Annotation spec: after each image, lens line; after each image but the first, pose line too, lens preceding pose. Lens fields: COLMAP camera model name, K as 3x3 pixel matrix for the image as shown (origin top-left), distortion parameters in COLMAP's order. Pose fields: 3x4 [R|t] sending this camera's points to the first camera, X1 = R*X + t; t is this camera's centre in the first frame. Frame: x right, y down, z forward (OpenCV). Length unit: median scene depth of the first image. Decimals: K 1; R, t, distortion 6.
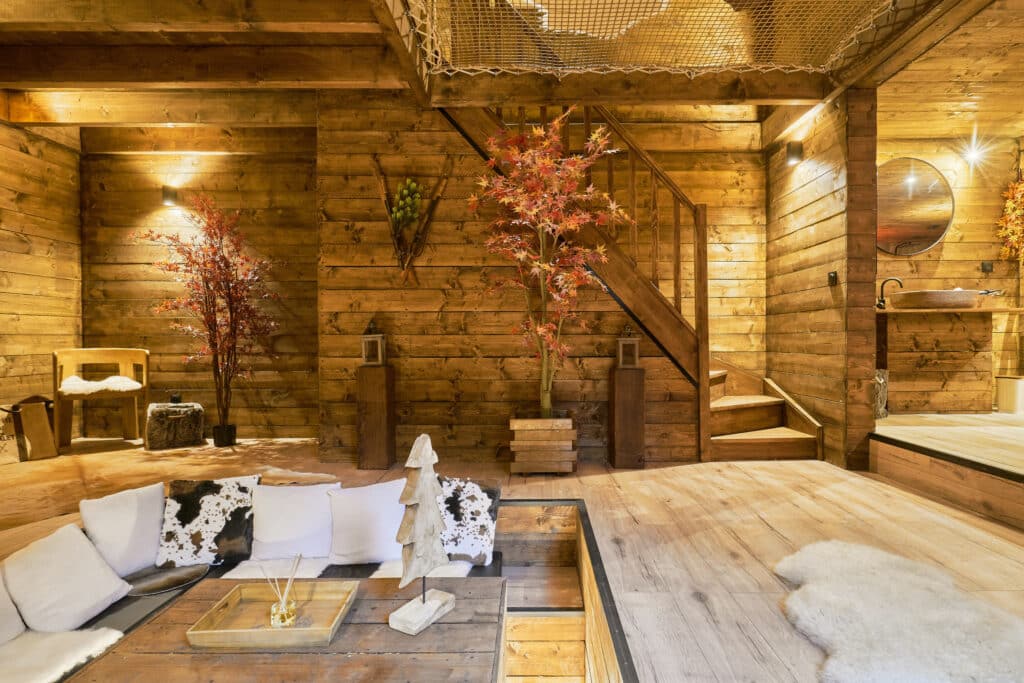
lens RADIAL K [[490.0, 0, 493.0], [0, 490.0, 355.0], [0, 0, 1]] dist [-0.002075, -0.002535]
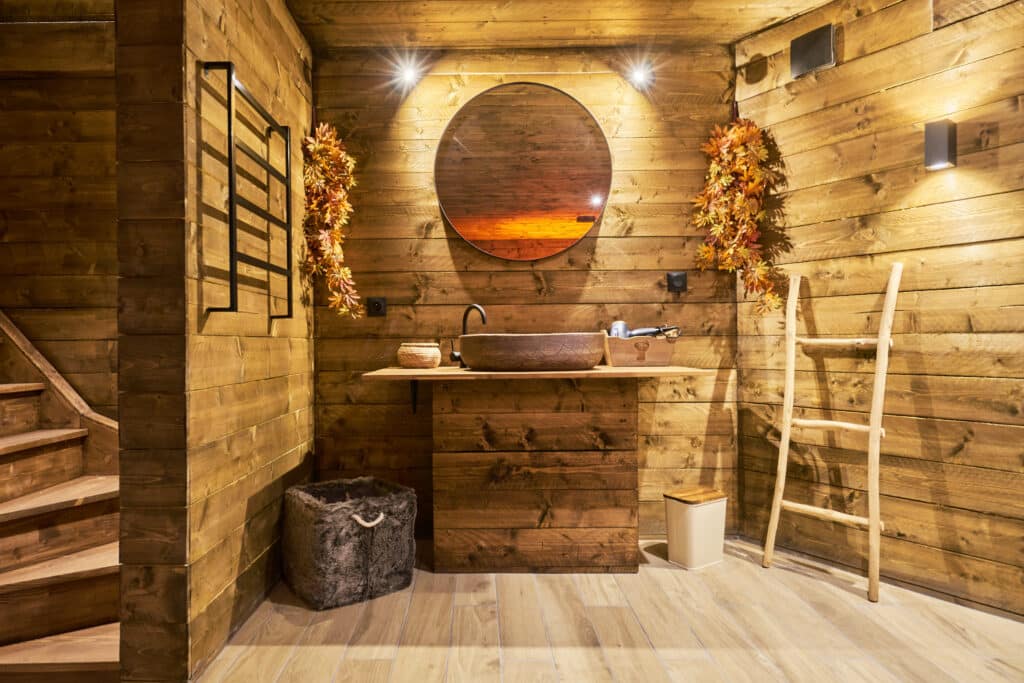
lens RADIAL K [[490.0, 0, 498.9], [0, 490.0, 354.6], [0, 0, 1]] dist [-0.002075, -0.002535]
pose [[0.999997, -0.002444, 0.000830, 0.851818], [0.002445, 0.999997, -0.000692, -0.104279], [-0.000828, 0.000694, 0.999999, 0.473764]]
